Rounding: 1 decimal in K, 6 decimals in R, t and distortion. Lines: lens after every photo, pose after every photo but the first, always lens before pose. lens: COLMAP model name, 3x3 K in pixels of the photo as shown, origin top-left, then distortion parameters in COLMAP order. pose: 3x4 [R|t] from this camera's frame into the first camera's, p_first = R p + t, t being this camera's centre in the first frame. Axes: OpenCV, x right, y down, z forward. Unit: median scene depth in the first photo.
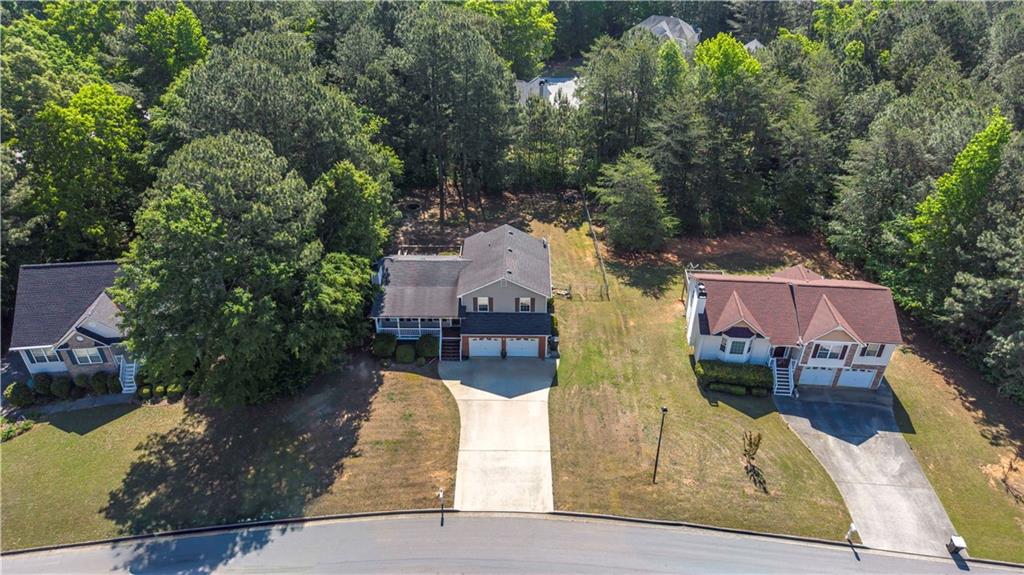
lens RADIAL K [[700.4, 0, 511.4], [0, 700.4, 306.8], [0, 0, 1]] dist [0.001516, -0.001119]
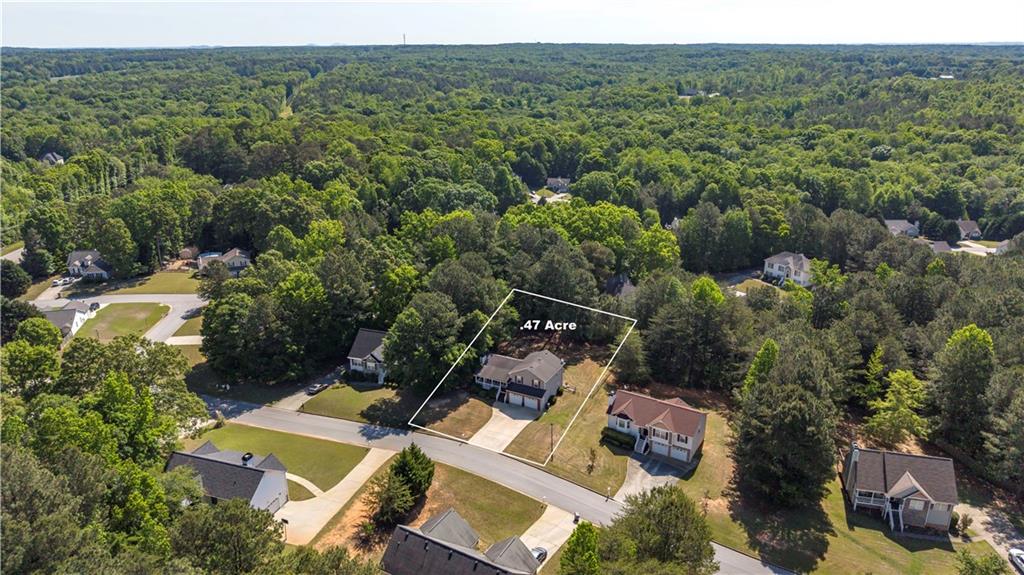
lens RADIAL K [[703.6, 0, 516.2], [0, 703.6, 269.4], [0, 0, 1]] dist [-0.000754, -0.003251]
pose [[0.897954, 0.135016, -0.418867, 0.860623], [-0.247365, 0.942043, -0.226639, 0.178482], [0.363991, 0.307124, 0.879310, -1.124931]]
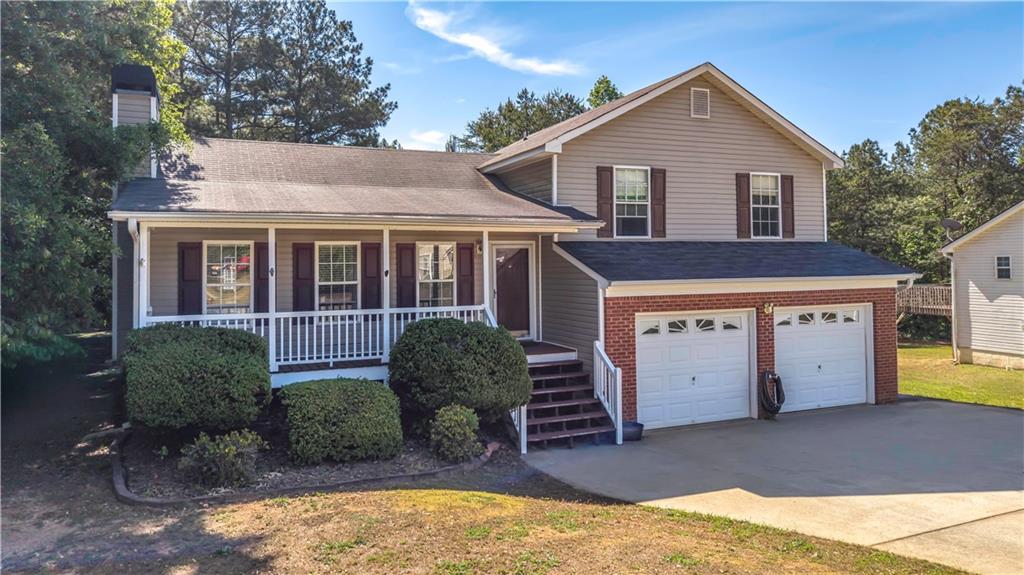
lens RADIAL K [[723.0, 0, 500.9], [0, 723.0, 240.5], [0, 0, 1]] dist [0.004753, 0.001426]
pose [[0.919326, -0.003821, 0.393478, -0.181354], [0.239809, 0.798242, -0.552541, 0.135839], [-0.311979, 0.602325, 0.734761, 0.835492]]
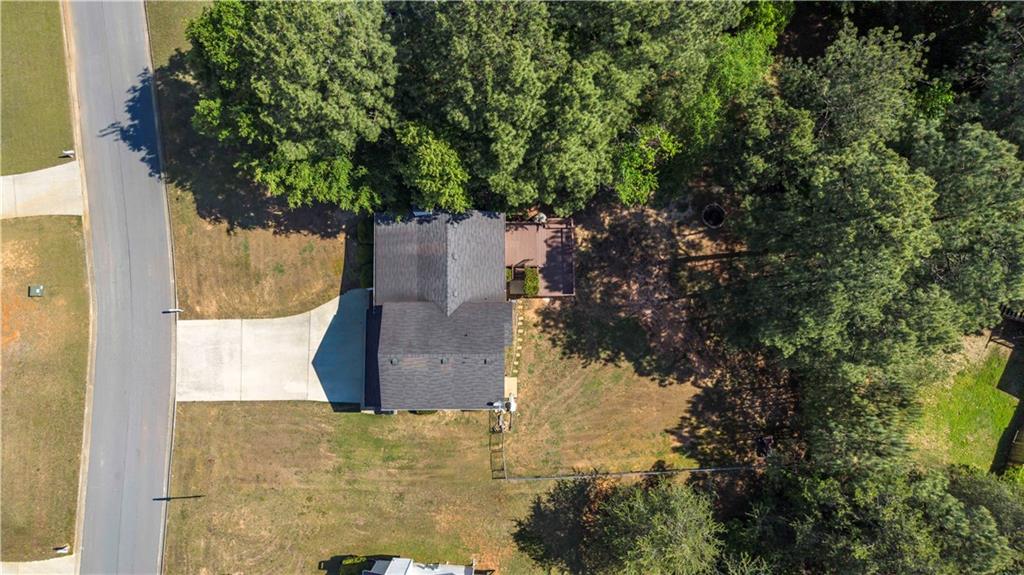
lens RADIAL K [[703.6, 0, 516.2], [0, 703.6, 269.4], [0, 0, 1]] dist [-0.000754, -0.003251]
pose [[0.019890, 0.993604, -0.111154, -0.016694], [-0.570066, 0.102604, 0.815167, -0.850403], [0.821358, 0.047151, 0.568461, 0.615468]]
